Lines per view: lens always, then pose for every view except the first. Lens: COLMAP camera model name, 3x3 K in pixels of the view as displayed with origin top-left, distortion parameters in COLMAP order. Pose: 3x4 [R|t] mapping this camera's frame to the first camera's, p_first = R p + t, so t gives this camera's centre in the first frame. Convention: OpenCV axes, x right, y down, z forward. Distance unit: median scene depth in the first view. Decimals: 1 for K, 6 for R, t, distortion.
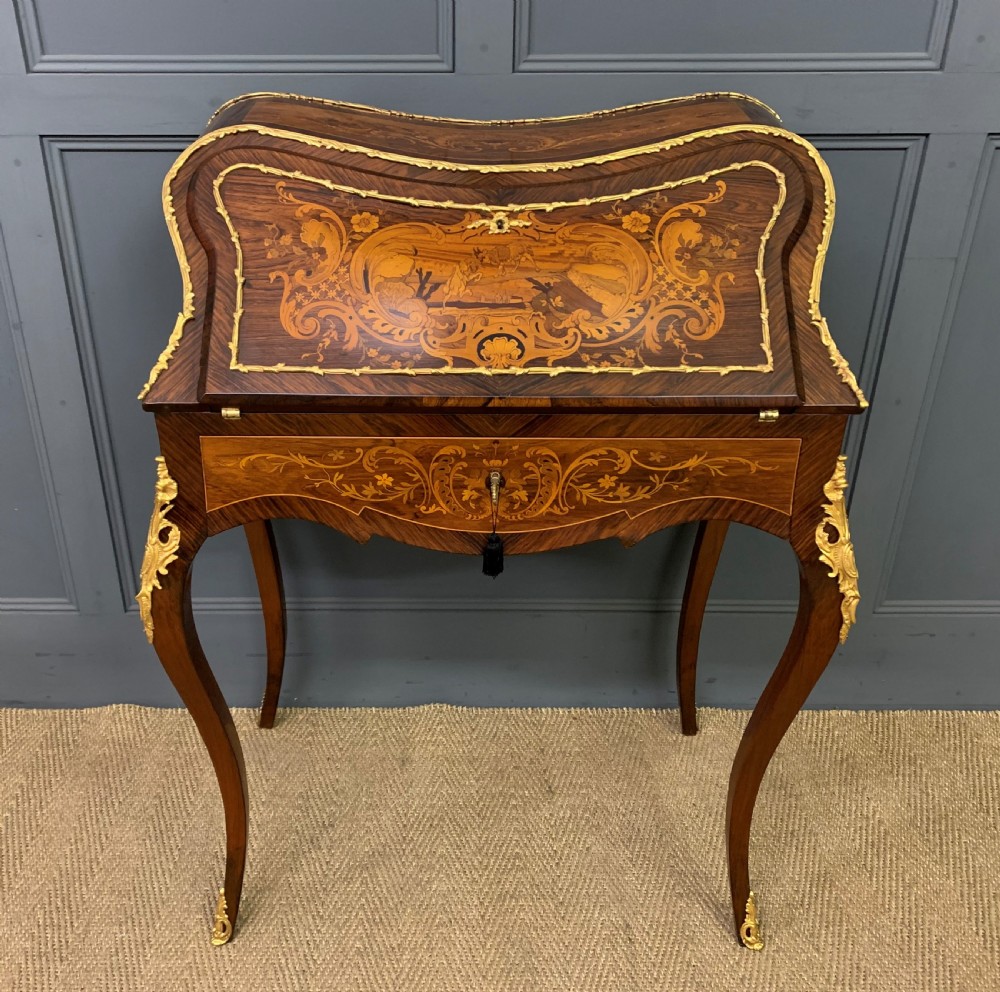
lens RADIAL K [[1078.9, 0, 441.5], [0, 1078.9, 501.2], [0, 0, 1]] dist [0.014038, 0.000000]
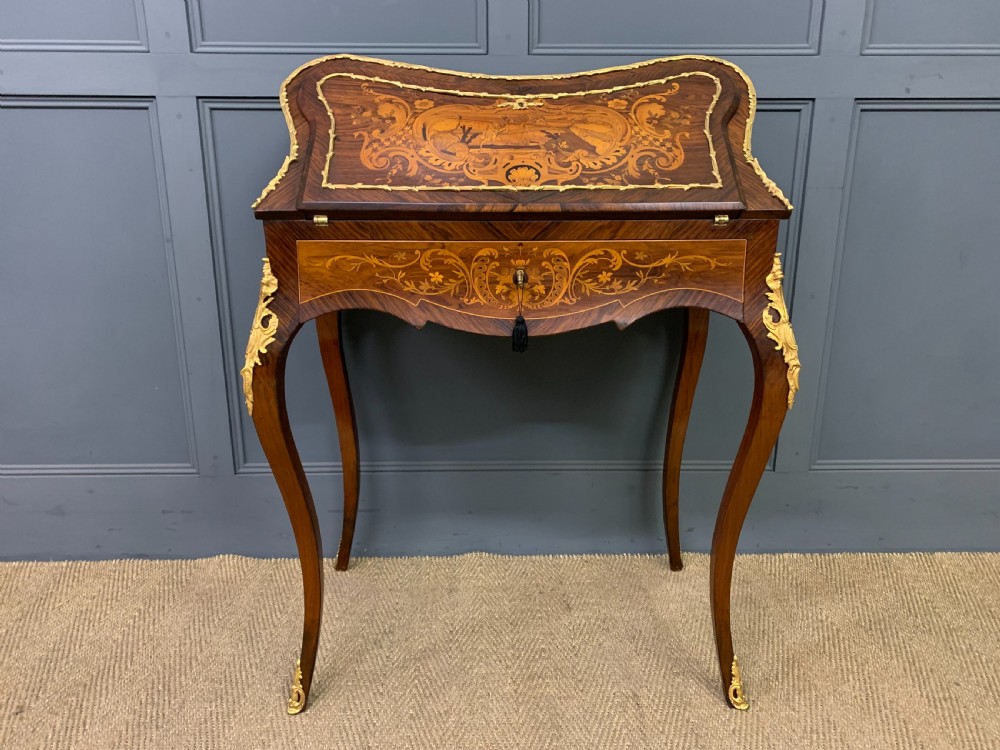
lens RADIAL K [[772.3, 0, 502.9], [0, 772.3, 366.2], [0, 0, 1]] dist [0.015287, -0.005755]
pose [[0.999613, -0.003316, 0.027612, 0.001626], [0.009624, 0.972770, -0.231571, 0.252926], [-0.026092, 0.231748, 0.972426, 0.085197]]
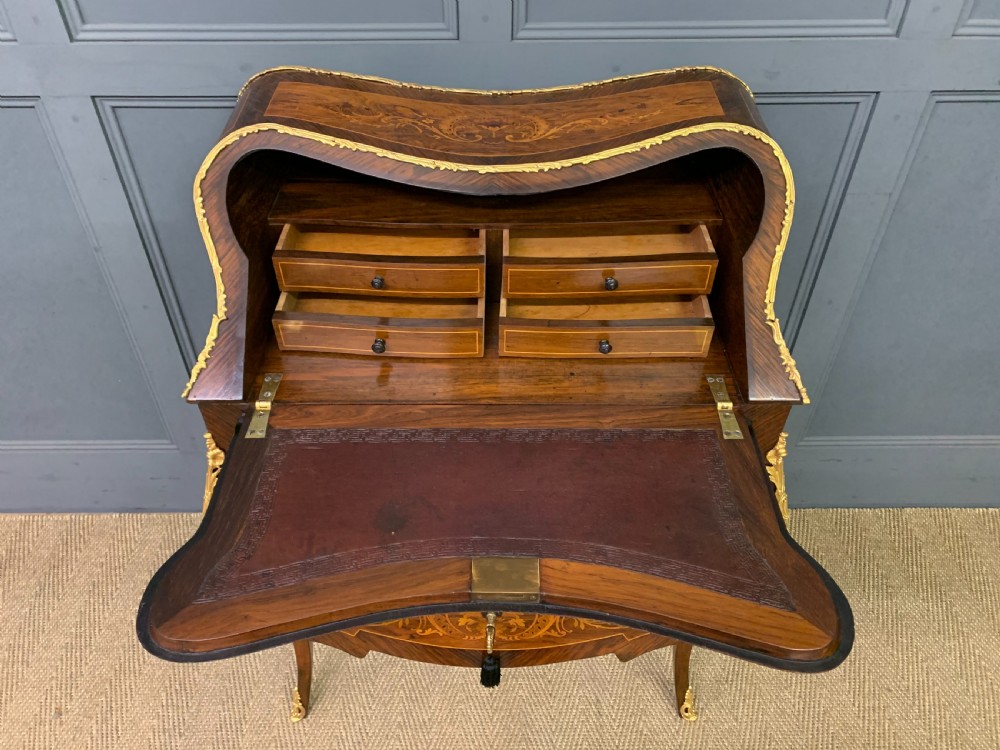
lens RADIAL K [[772.3, 0, 488.2], [0, 772.3, 380.6], [0, 0, 1]] dist [0.015287, -0.005755]
pose [[0.999922, -0.008727, 0.008884, 0.031420], [0.006604, 0.976410, 0.215823, -0.227702], [-0.010558, -0.215748, 0.976392, 0.150397]]
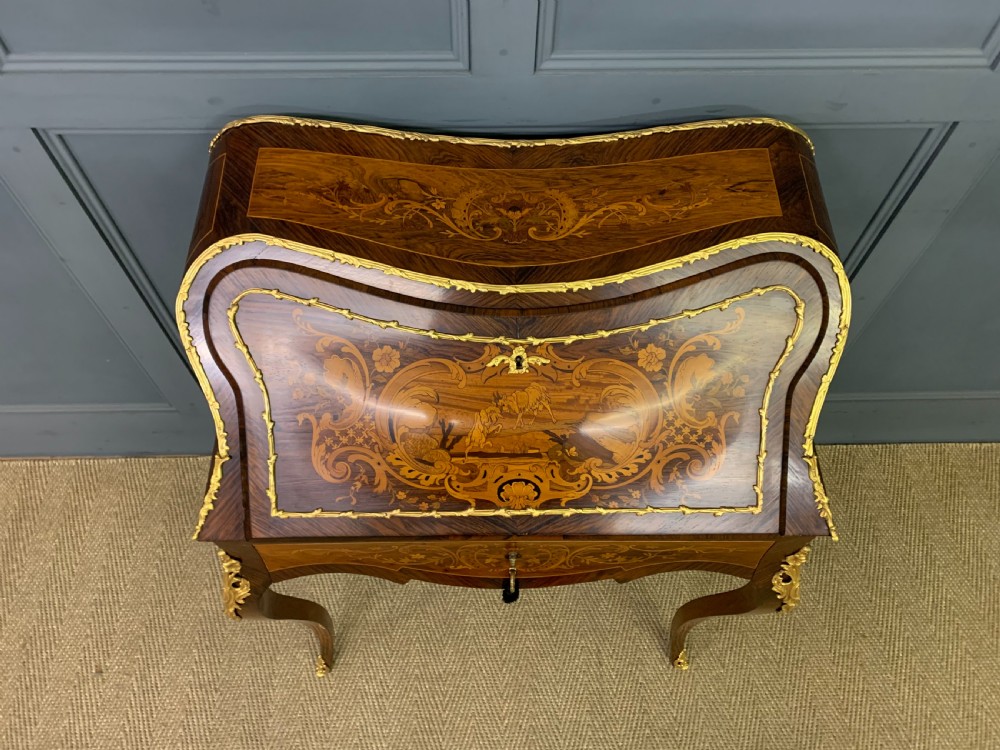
lens RADIAL K [[772.3, 0, 496.4], [0, 772.3, 369.4], [0, 0, 1]] dist [0.015287, -0.005755]
pose [[0.999377, -0.019181, 0.029611, 0.009326], [0.001782, 0.865667, 0.500617, -0.508457], [-0.035235, -0.500253, 0.865162, 0.304787]]
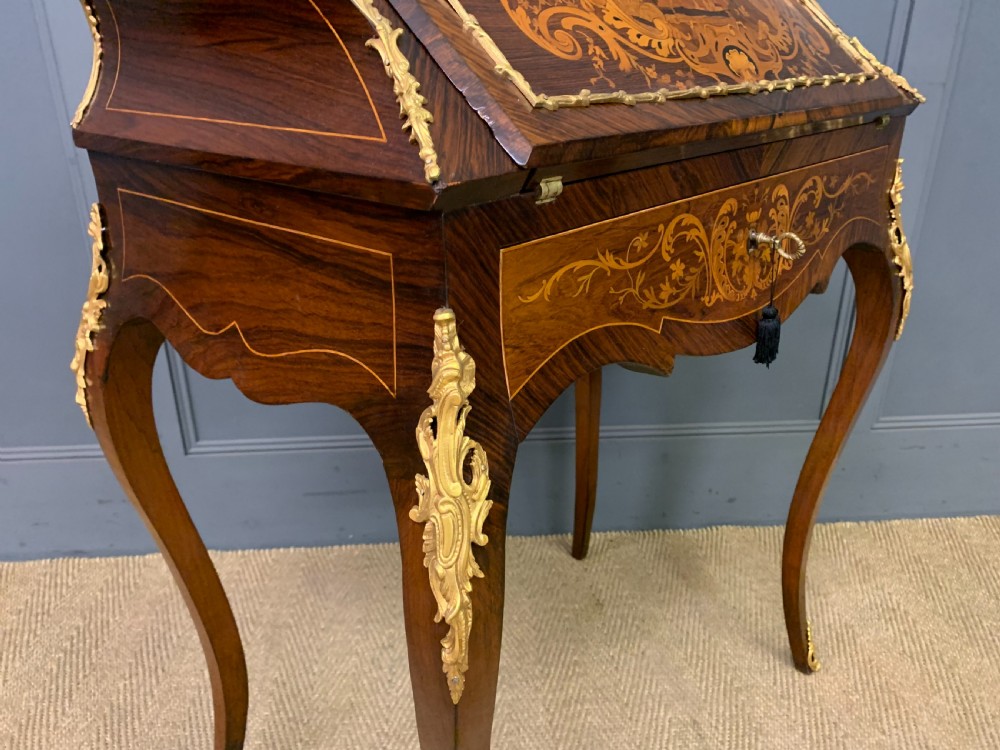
lens RADIAL K [[772.3, 0, 505.1], [0, 772.3, 389.5], [0, 0, 1]] dist [0.015287, -0.005755]
pose [[0.996353, -0.032697, 0.078812, -0.053518], [0.039710, 0.995229, -0.089124, 0.154573], [-0.075522, 0.091928, 0.992898, 0.294316]]
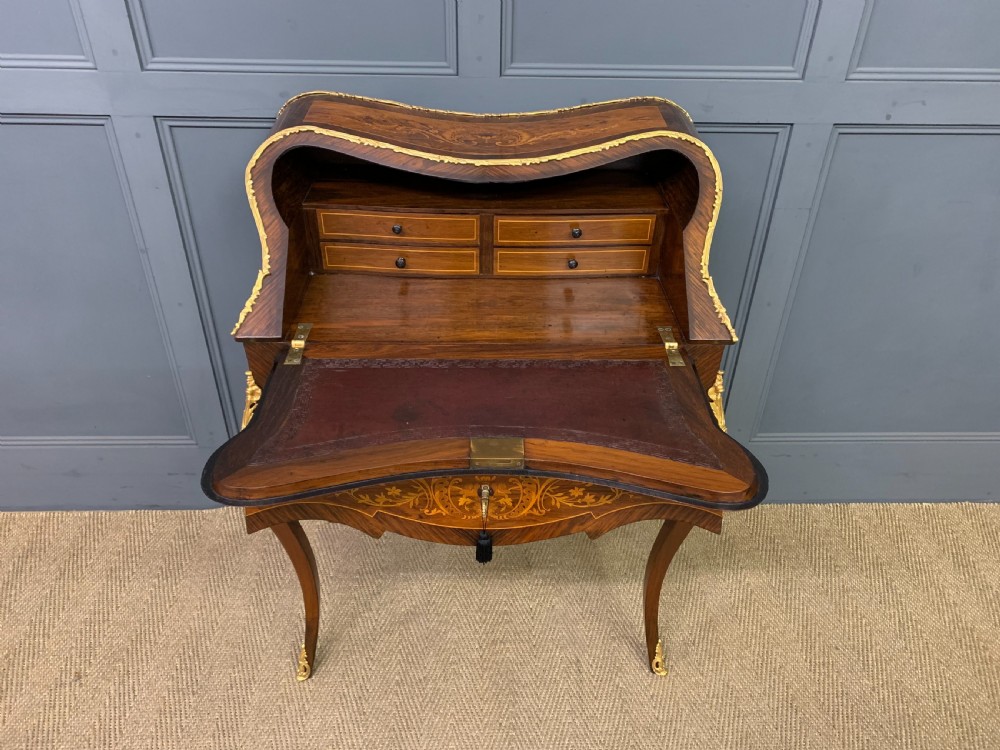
lens RADIAL K [[772.3, 0, 504.1], [0, 772.3, 380.1], [0, 0, 1]] dist [0.015287, -0.005755]
pose [[0.998771, -0.004163, 0.049381, 0.020045], [-0.000627, 0.995324, 0.096590, -0.105136], [-0.049552, -0.096503, 0.994098, -0.023840]]
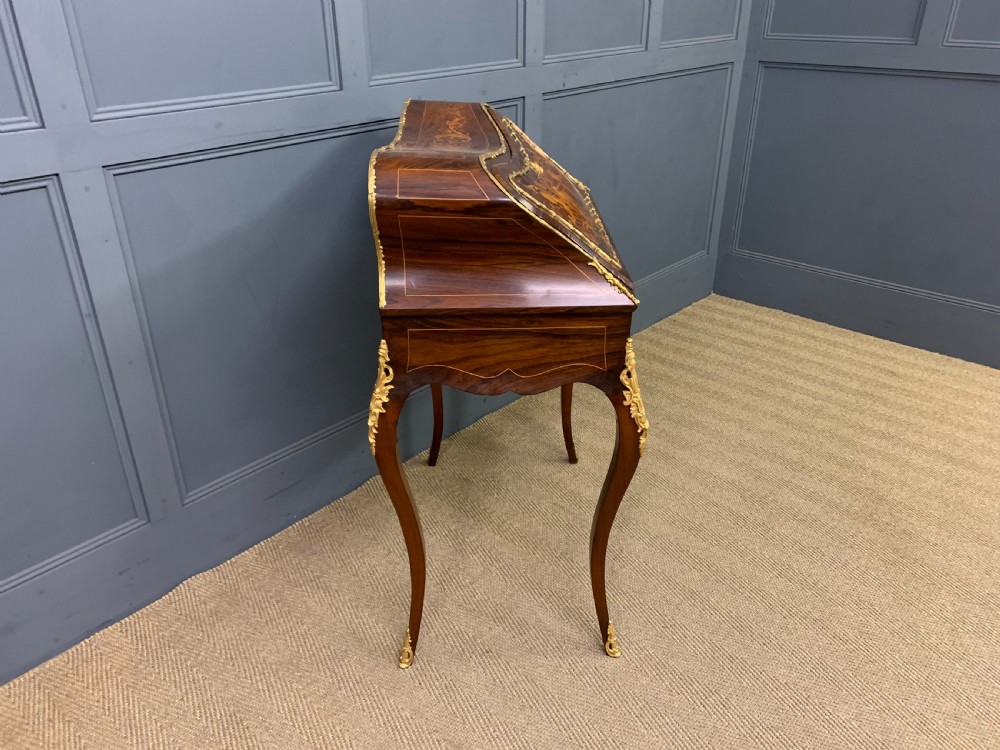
lens RADIAL K [[772.3, 0, 504.0], [0, 772.3, 373.8], [0, 0, 1]] dist [0.015287, -0.005755]
pose [[0.665701, -0.343605, 0.662403, -0.797113], [0.360634, 0.925273, 0.117532, -0.027865], [-0.653288, 0.160644, 0.739870, -0.016764]]
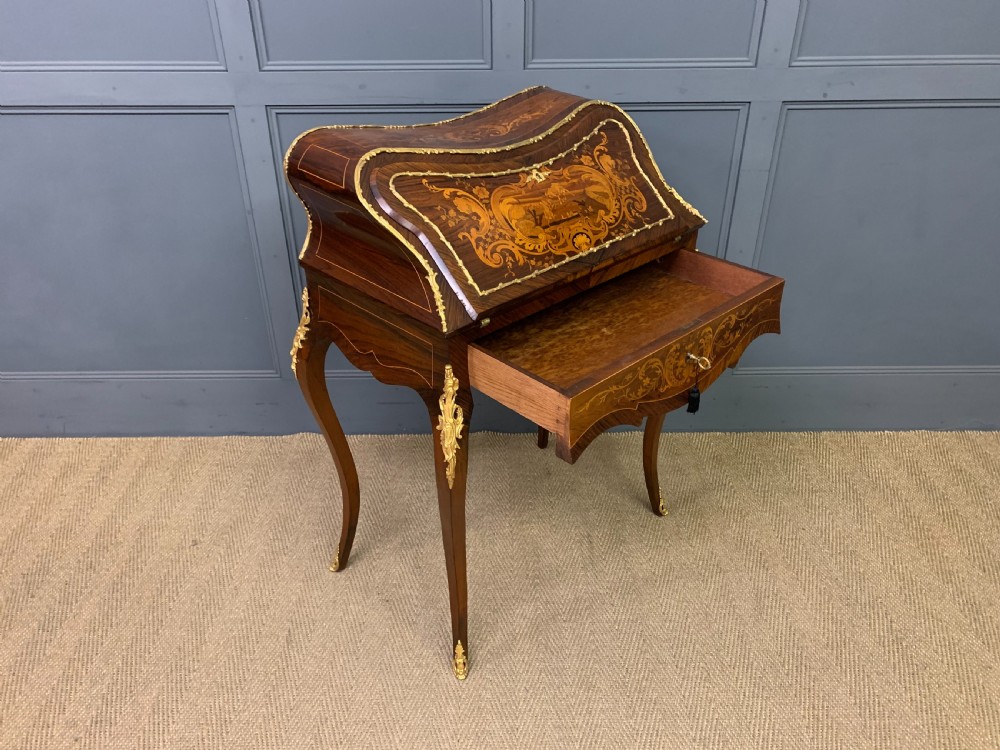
lens RADIAL K [[772.3, 0, 493.1], [0, 772.3, 383.2], [0, 0, 1]] dist [0.015287, -0.005755]
pose [[0.999930, -0.008571, 0.008159, -0.002243], [0.008284, 0.999366, 0.034621, 0.091224], [-0.008451, -0.034551, 0.999367, -0.334915]]
